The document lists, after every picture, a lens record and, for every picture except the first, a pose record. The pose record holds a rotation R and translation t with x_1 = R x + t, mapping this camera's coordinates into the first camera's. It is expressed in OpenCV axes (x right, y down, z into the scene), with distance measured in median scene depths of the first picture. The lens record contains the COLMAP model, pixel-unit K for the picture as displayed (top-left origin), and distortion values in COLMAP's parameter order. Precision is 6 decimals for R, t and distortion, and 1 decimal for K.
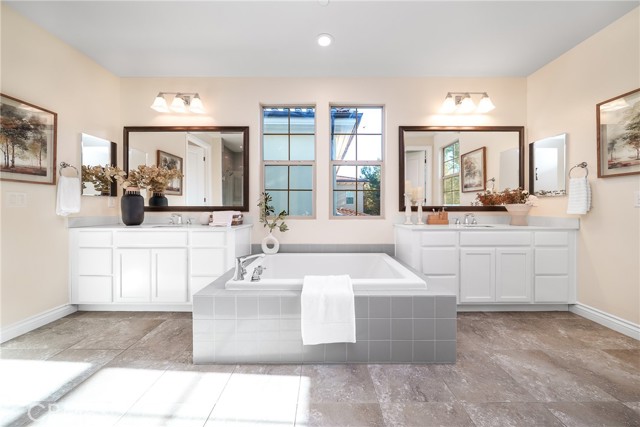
lens RADIAL K [[221.7, 0, 321.9], [0, 221.7, 208.8], [0, 0, 1]] dist [-0.002896, -0.000153]
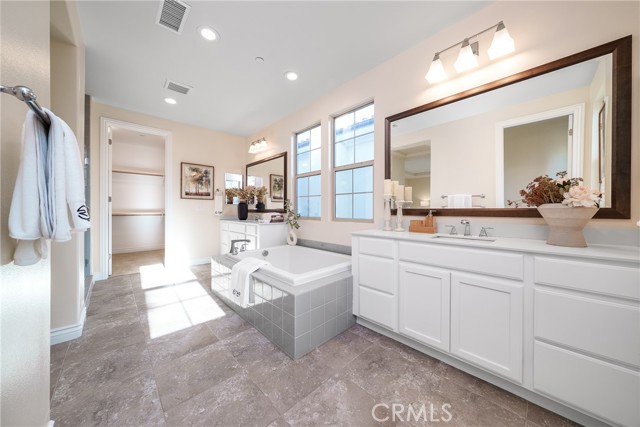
lens RADIAL K [[221.7, 0, 325.4], [0, 221.7, 211.9], [0, 0, 1]] dist [-0.002896, -0.000153]
pose [[0.685305, 0.007451, -0.728218, 1.009979], [-0.002867, 0.999968, 0.007533, -0.006996], [0.728250, -0.003075, 0.685304, 0.271109]]
